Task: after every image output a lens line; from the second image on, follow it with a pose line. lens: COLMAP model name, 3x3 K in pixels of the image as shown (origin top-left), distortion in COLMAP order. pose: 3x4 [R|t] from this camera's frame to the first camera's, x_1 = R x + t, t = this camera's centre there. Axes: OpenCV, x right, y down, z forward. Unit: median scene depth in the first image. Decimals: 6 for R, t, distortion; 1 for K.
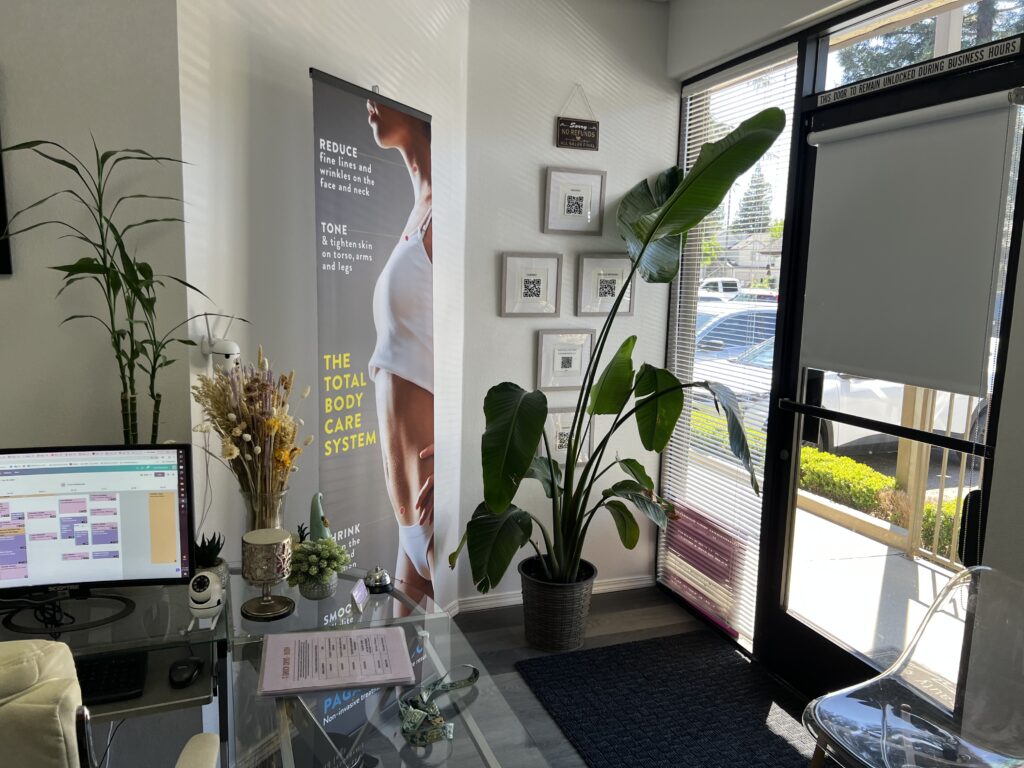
lens RADIAL K [[771.7, 0, 510.3], [0, 771.7, 379.2], [0, 0, 1]] dist [0.046450, -0.022468]
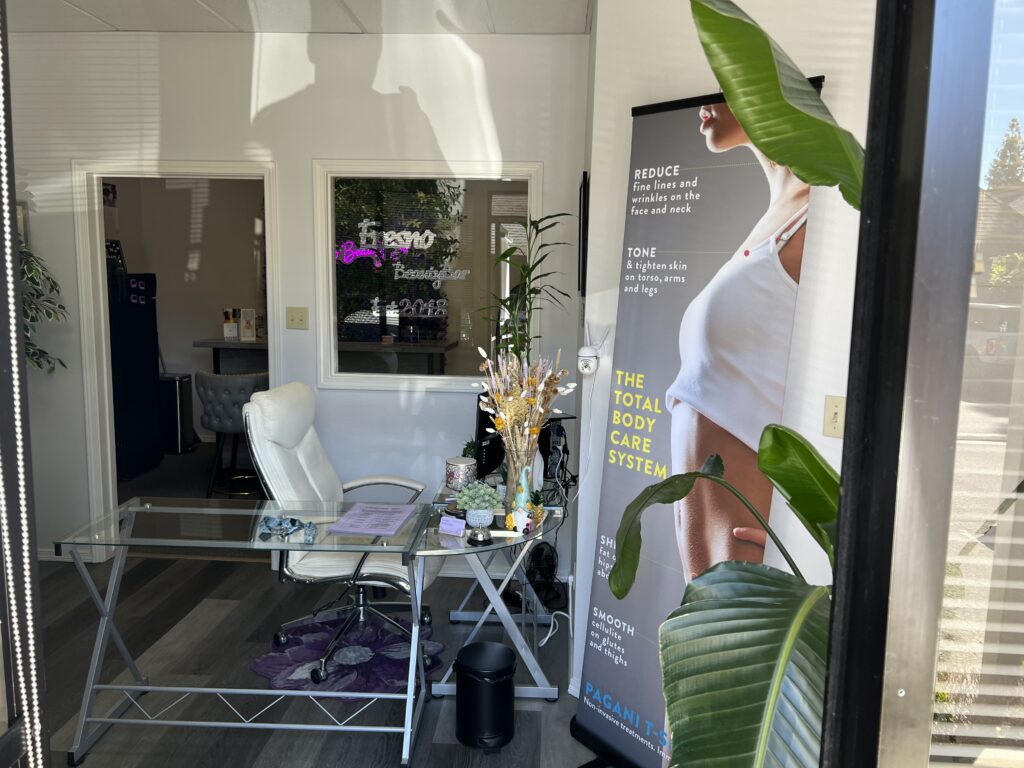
lens RADIAL K [[771.7, 0, 513.0], [0, 771.7, 387.7], [0, 0, 1]] dist [0.046450, -0.022468]
pose [[-0.381309, 0.086817, -0.920362, 0.779841], [-0.161350, 0.974049, 0.158729, -0.149198], [0.910258, 0.209025, -0.357406, 1.209134]]
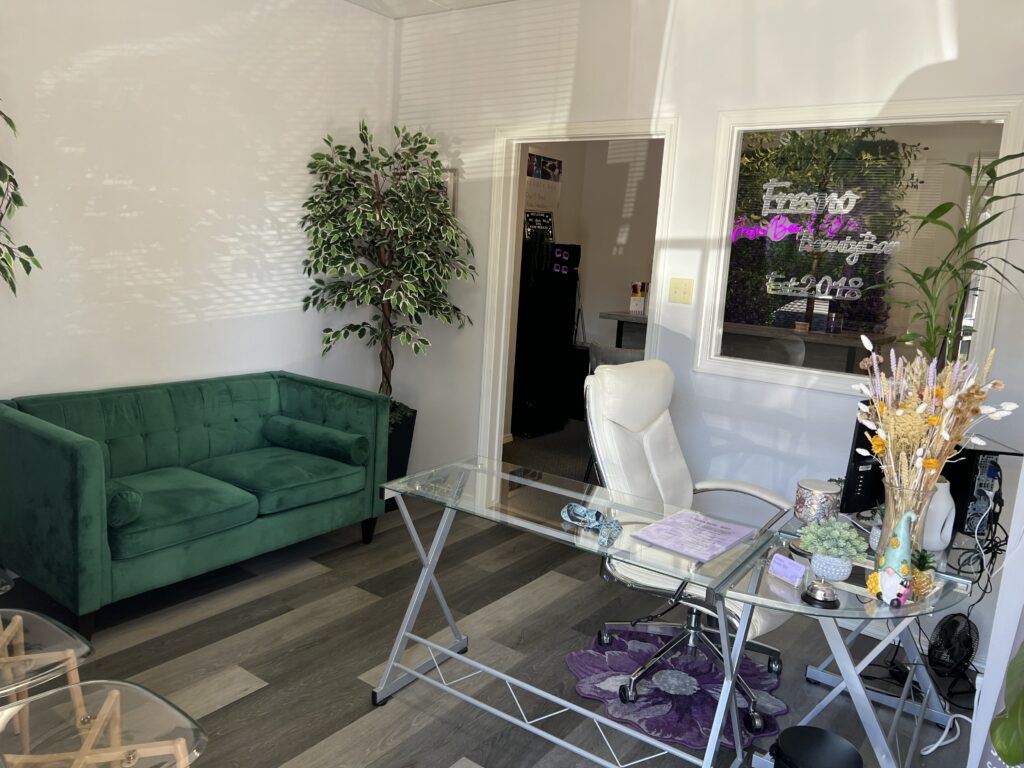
lens RADIAL K [[771.7, 0, 520.6], [0, 771.7, 383.3], [0, 0, 1]] dist [0.046450, -0.022468]
pose [[-0.813725, 0.016638, -0.581012, 0.588248], [-0.168589, 0.949865, 0.263314, -0.132955], [0.556264, 0.312217, -0.770124, 1.200355]]
